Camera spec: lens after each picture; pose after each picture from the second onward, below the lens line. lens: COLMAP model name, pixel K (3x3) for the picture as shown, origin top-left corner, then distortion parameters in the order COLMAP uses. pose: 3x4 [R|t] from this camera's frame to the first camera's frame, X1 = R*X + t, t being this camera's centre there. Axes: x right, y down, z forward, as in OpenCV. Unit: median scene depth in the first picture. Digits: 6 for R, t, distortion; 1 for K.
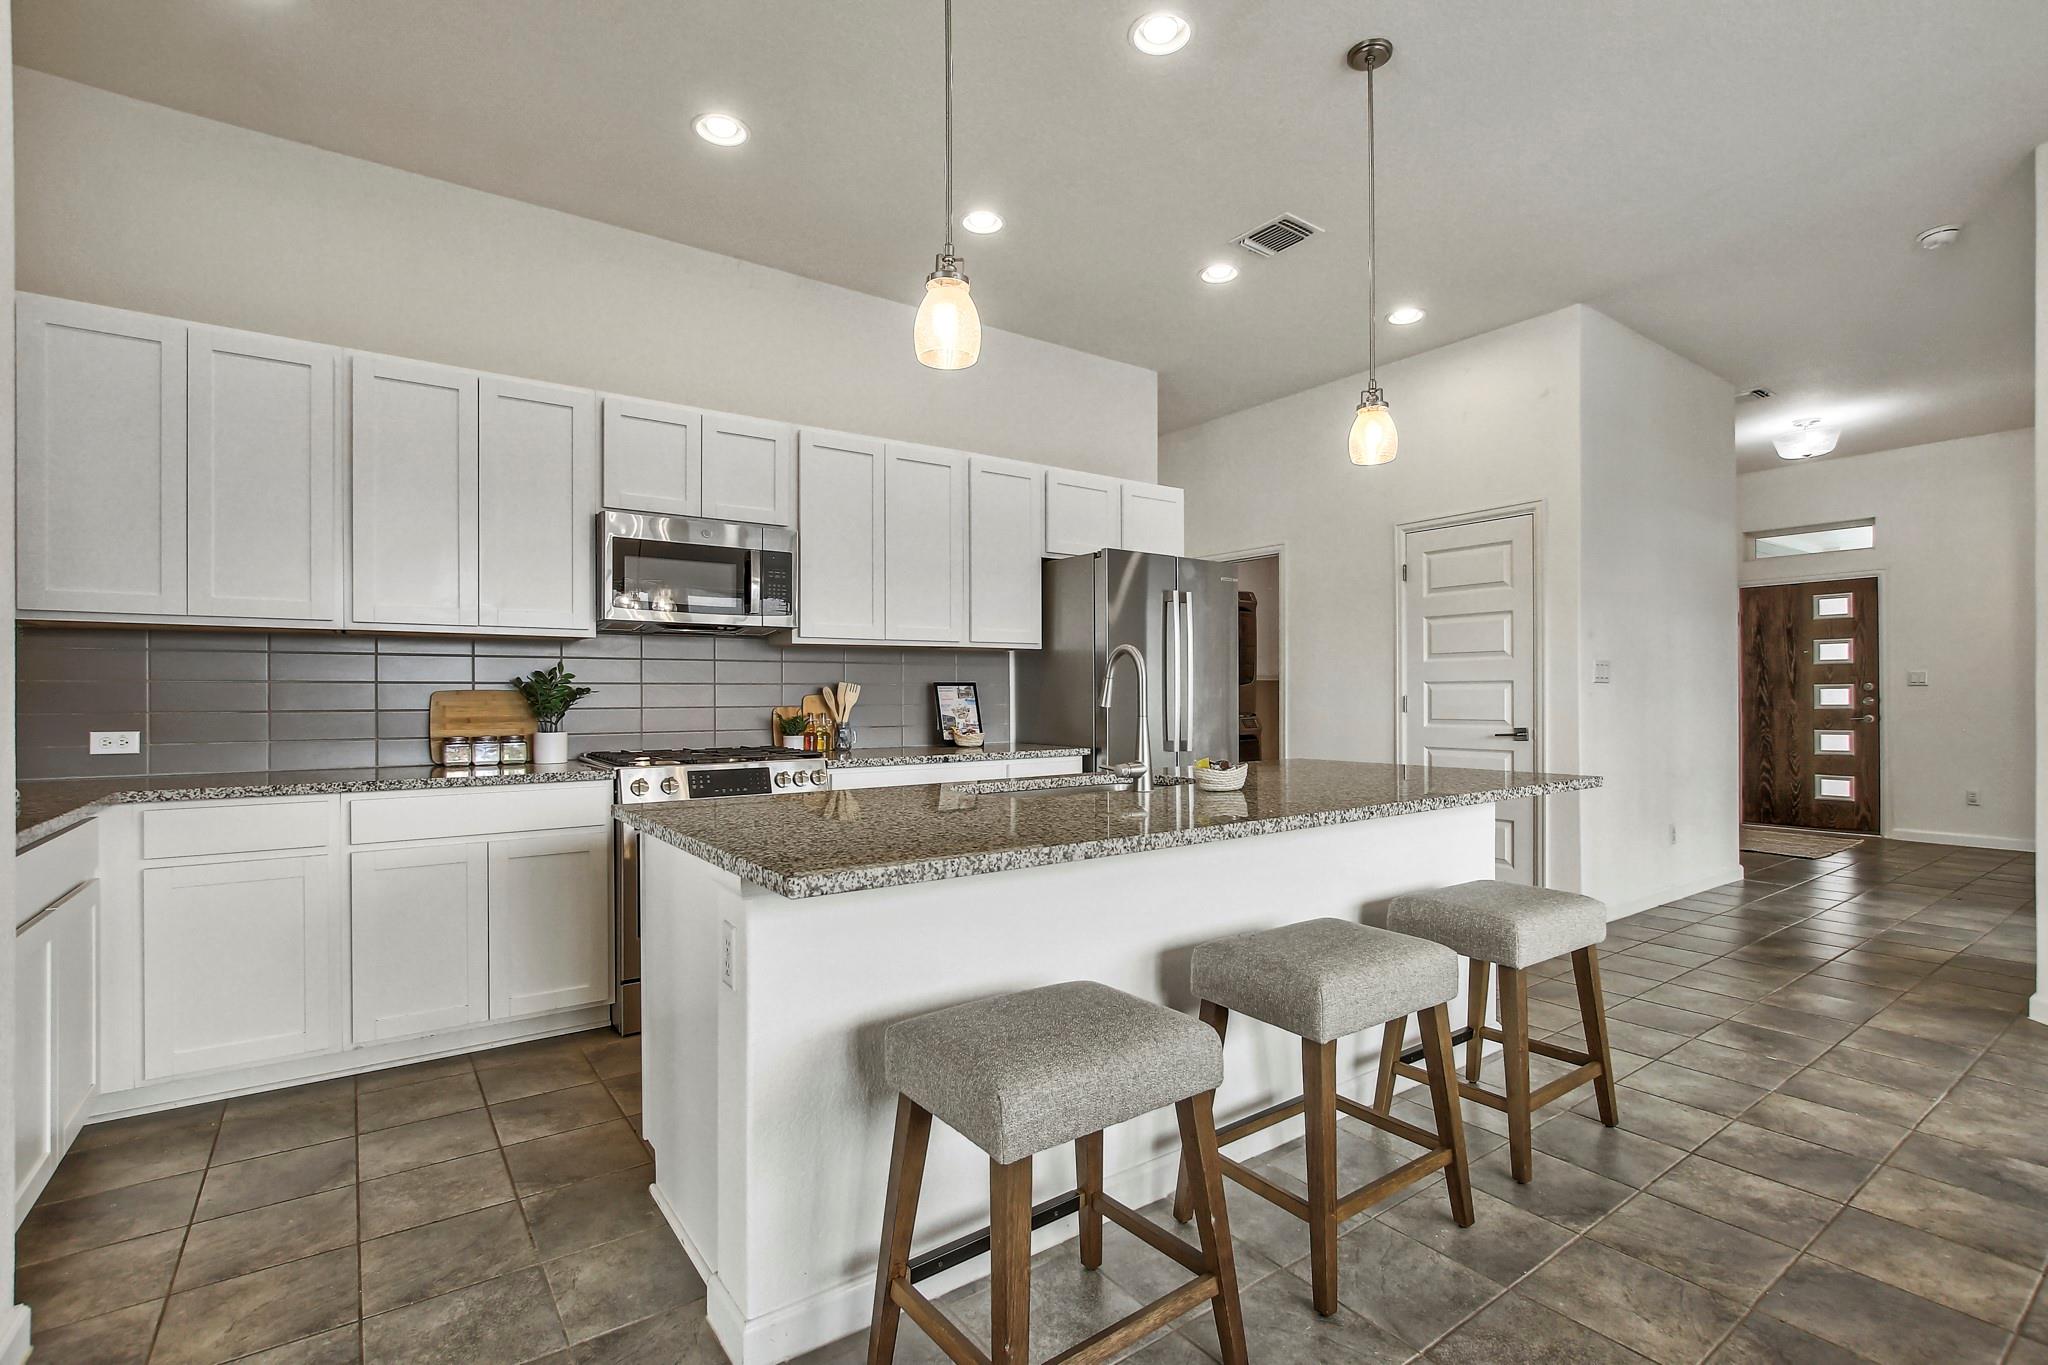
lens RADIAL K [[942.0, 0, 1027.2], [0, 942.0, 695.4], [0, 0, 1]] dist [-0.011807, 0.003774]
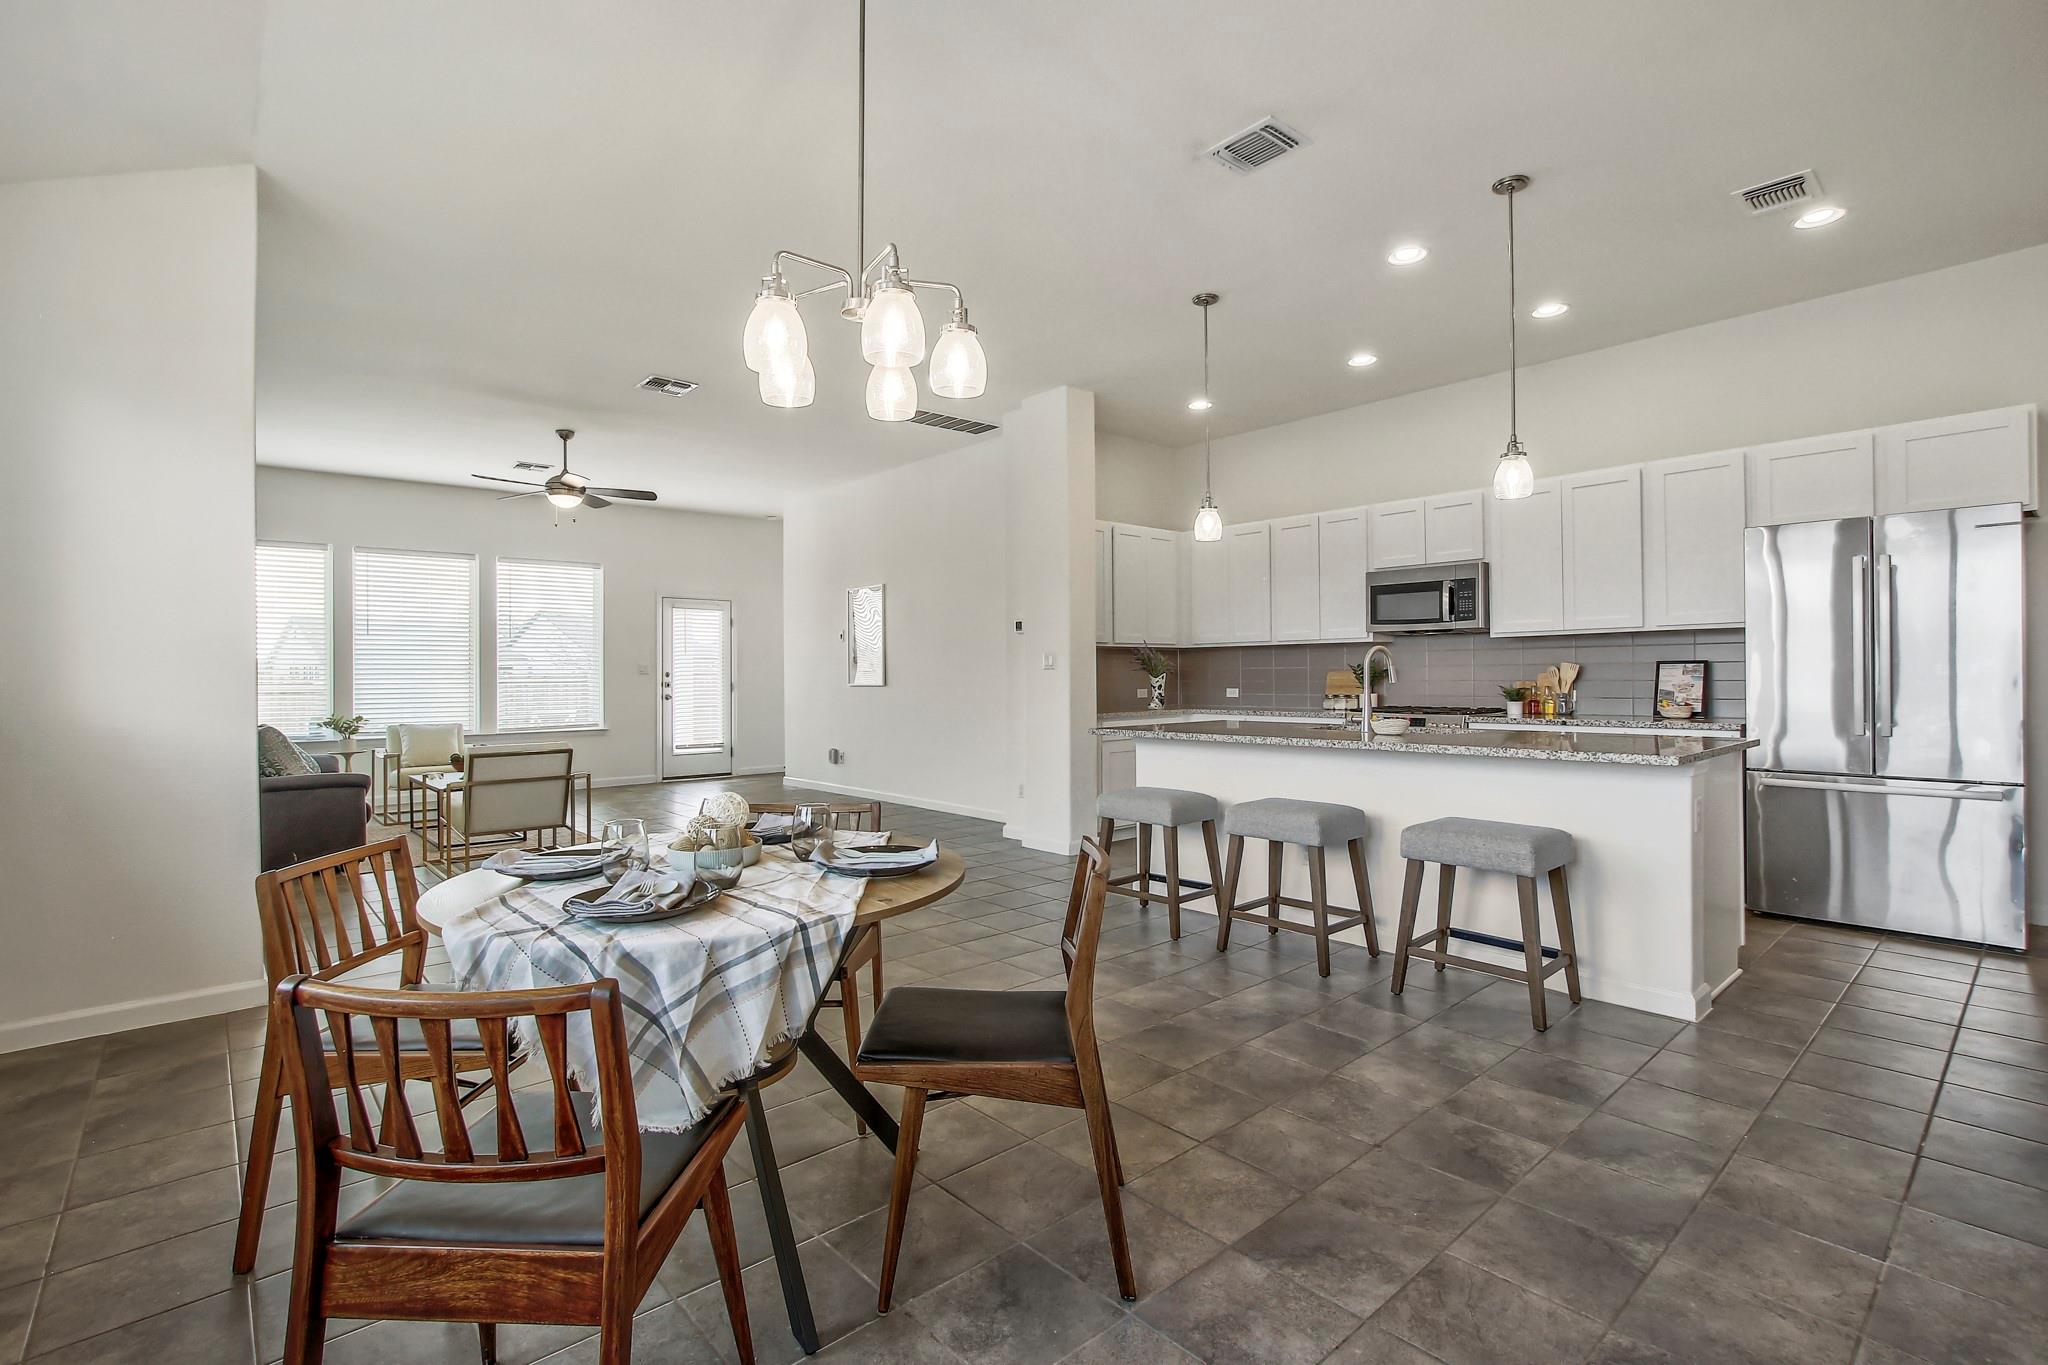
lens RADIAL K [[942.0, 0, 1021.3], [0, 942.0, 669.5], [0, 0, 1]] dist [-0.011807, 0.003774]
pose [[0.099384, -0.002530, -0.995046, 1.055982], [0.007756, 0.999968, -0.001768, -0.008352], [0.995019, -0.007542, 0.099401, 0.124653]]
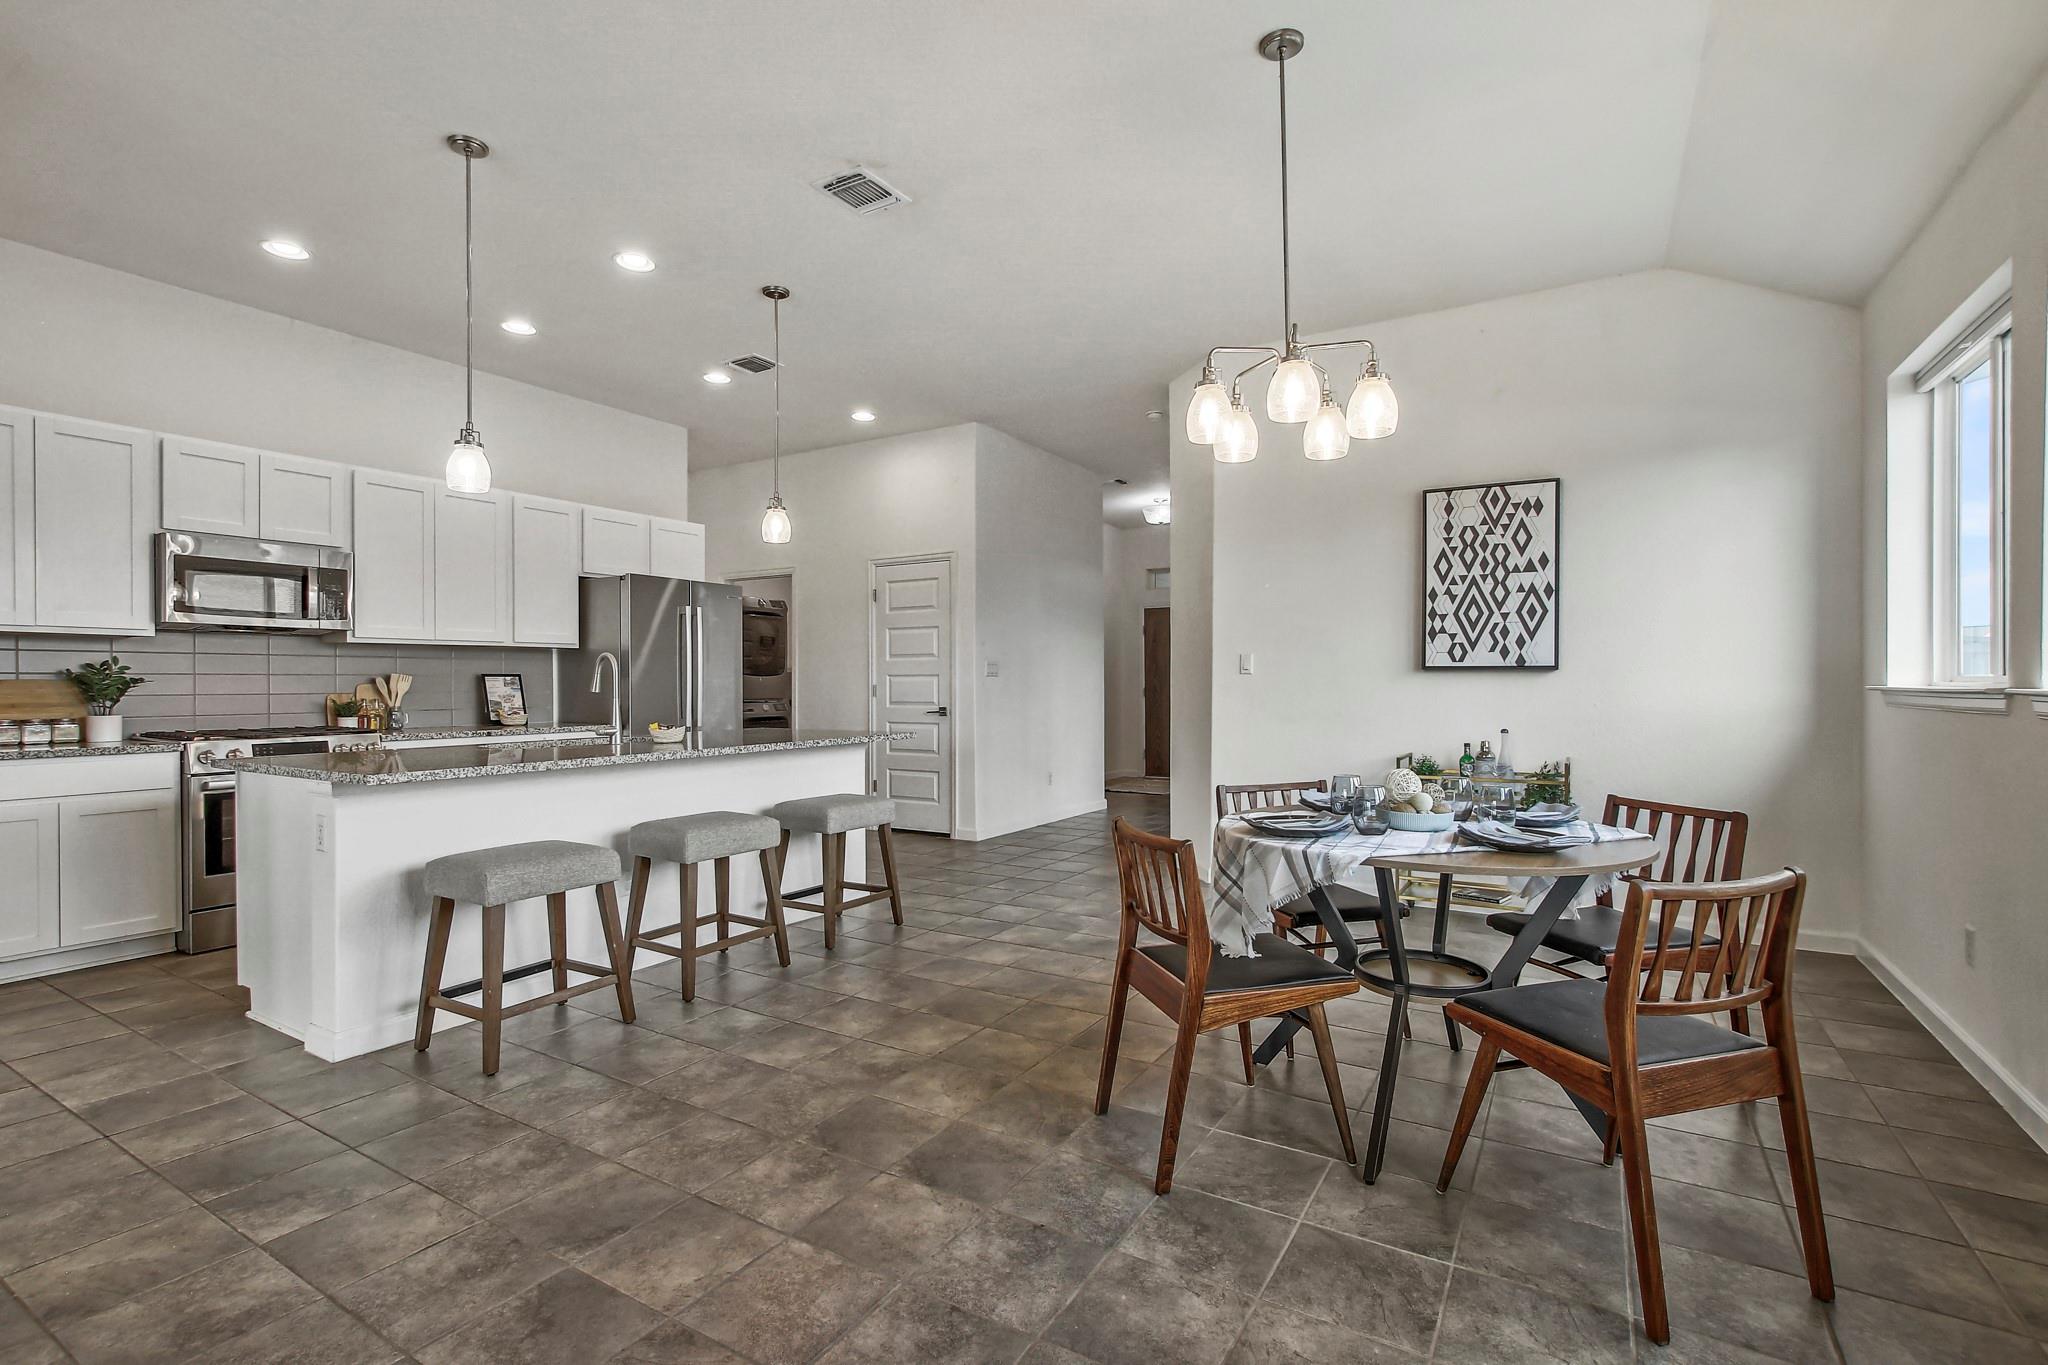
lens RADIAL K [[942.0, 0, 1024.1], [0, 942.0, 687.2], [0, 0, 1]] dist [-0.011807, 0.003774]
pose [[0.920988, -0.000194, 0.389591, 0.083646], [-0.000960, 0.999996, 0.002768, -0.000360], [-0.389590, -0.002923, 0.920984, -0.448229]]
